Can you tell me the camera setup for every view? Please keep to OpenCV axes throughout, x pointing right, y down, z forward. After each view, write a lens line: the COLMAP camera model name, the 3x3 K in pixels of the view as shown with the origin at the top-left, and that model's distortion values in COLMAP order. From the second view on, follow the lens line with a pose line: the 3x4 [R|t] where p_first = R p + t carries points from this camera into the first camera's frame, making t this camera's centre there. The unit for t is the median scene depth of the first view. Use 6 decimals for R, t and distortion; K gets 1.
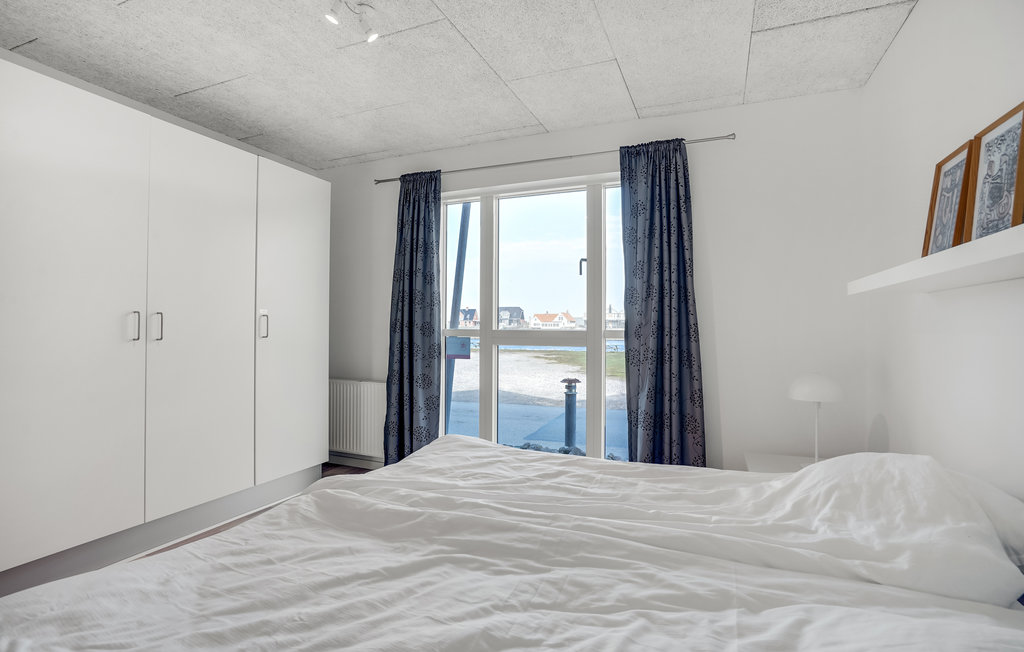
lens RADIAL K [[492.5, 0, 508.8], [0, 492.5, 322.3], [0, 0, 1]] dist [-0.025442, 0.000250]
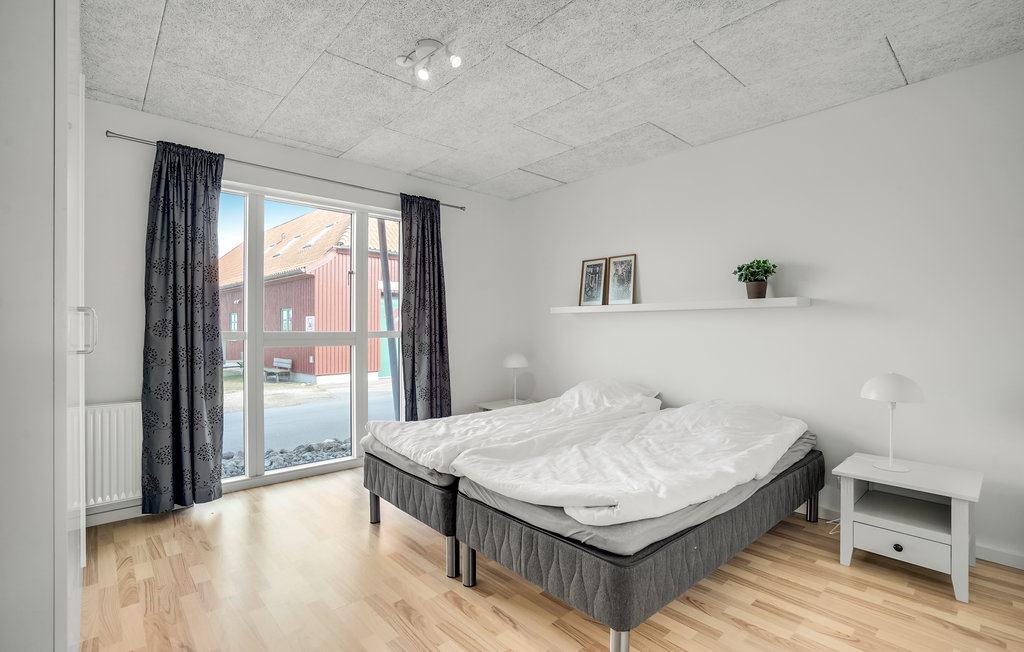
lens RADIAL K [[482.6, 0, 517.9], [0, 482.6, 320.5], [0, 0, 1]] dist [-0.017182, 0.001224]
pose [[0.419847, 0.009732, 0.907543, -0.828119], [-0.010986, 0.999924, -0.005640, -0.008820], [-0.907528, -0.007603, 0.419922, 0.165324]]
